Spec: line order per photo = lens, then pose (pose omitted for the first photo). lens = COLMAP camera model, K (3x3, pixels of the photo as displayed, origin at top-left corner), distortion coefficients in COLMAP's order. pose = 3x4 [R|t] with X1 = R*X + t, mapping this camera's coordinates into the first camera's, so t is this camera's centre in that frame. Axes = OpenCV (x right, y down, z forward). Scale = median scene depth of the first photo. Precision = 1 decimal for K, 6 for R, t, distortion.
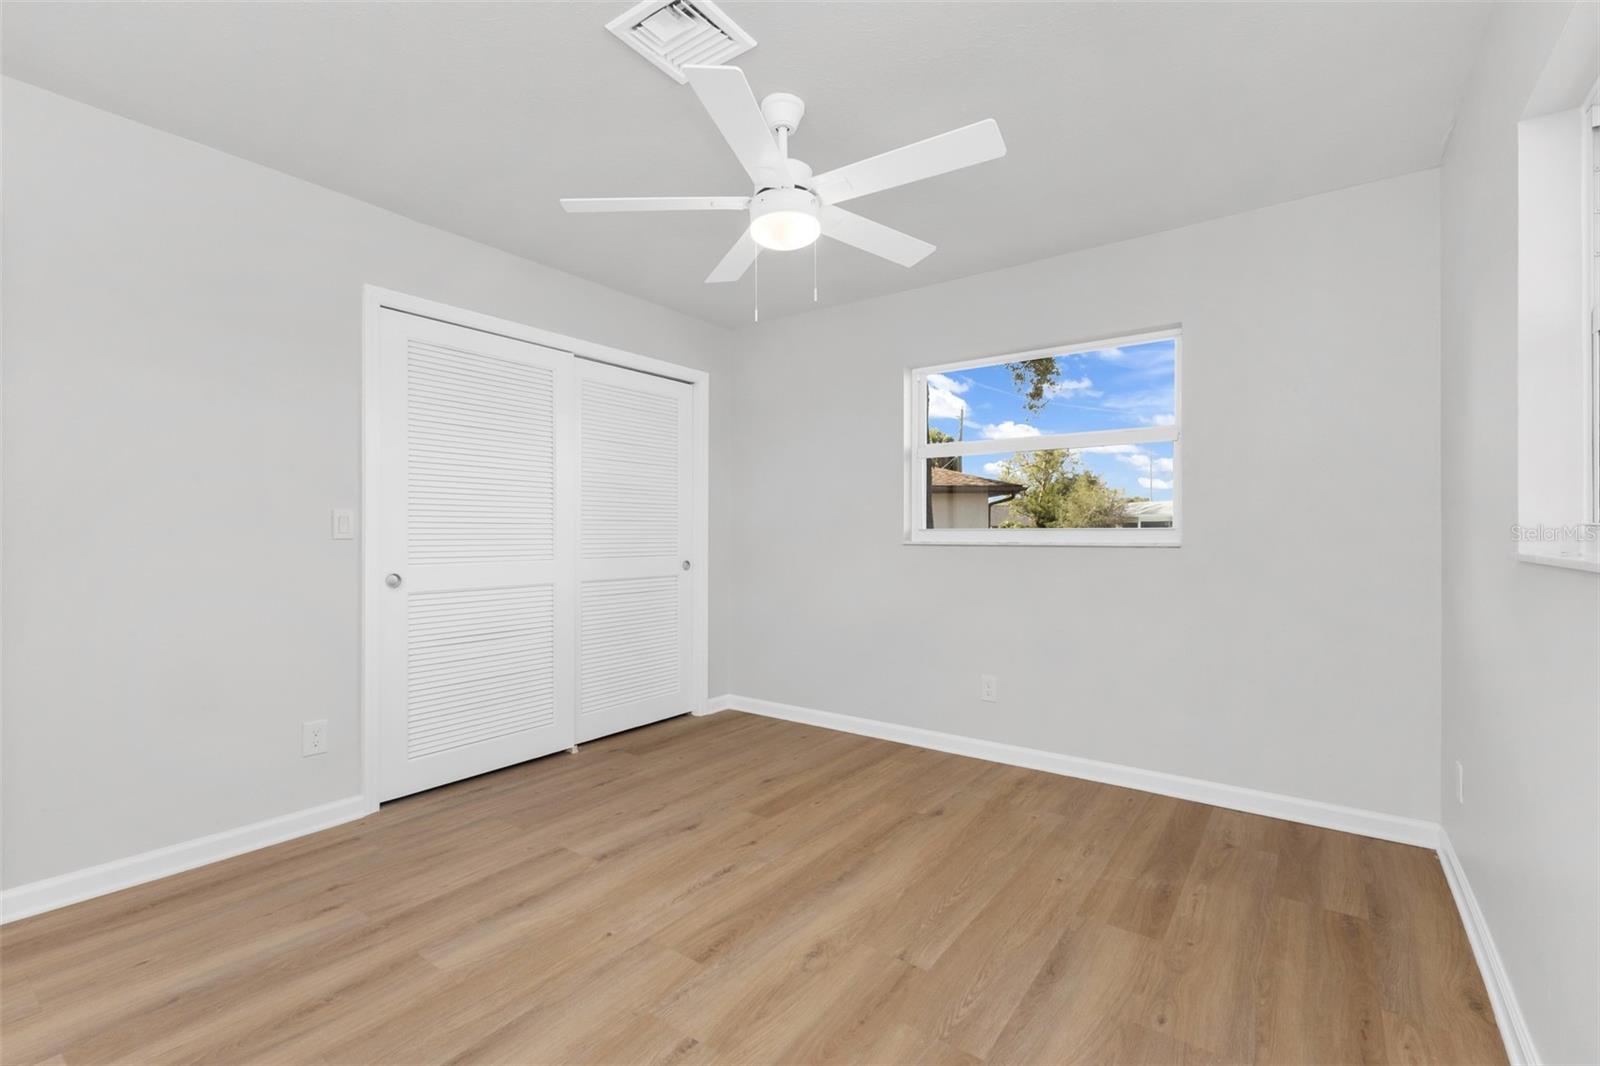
lens RADIAL K [[708.0, 0, 800.0], [0, 708.0, 533.0], [0, 0, 1]] dist [0.005094, 0.000401]
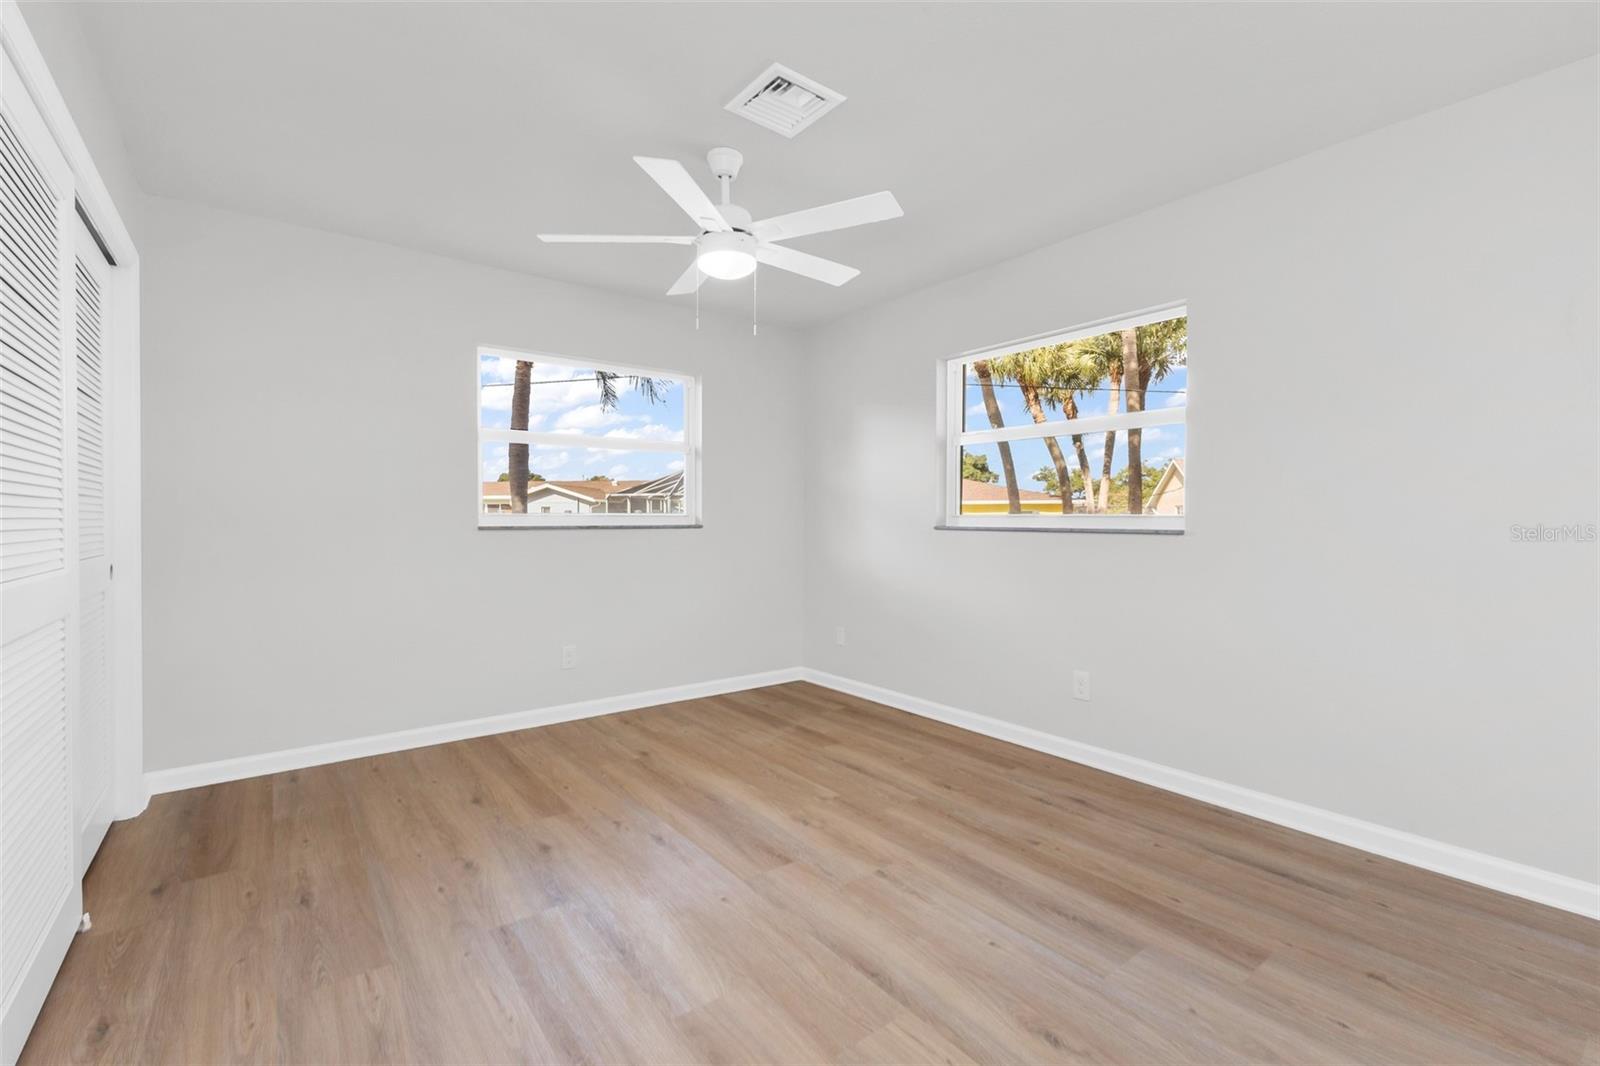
lens RADIAL K [[691.8, 0, 804.2], [0, 691.8, 529.2], [0, 0, 1]] dist [0.012129, -0.000100]
pose [[0.285936, -0.015803, 0.958118, -0.872076], [0.003702, 0.999875, 0.015387, 0.001188], [-0.958242, -0.000852, 0.285959, 0.424640]]
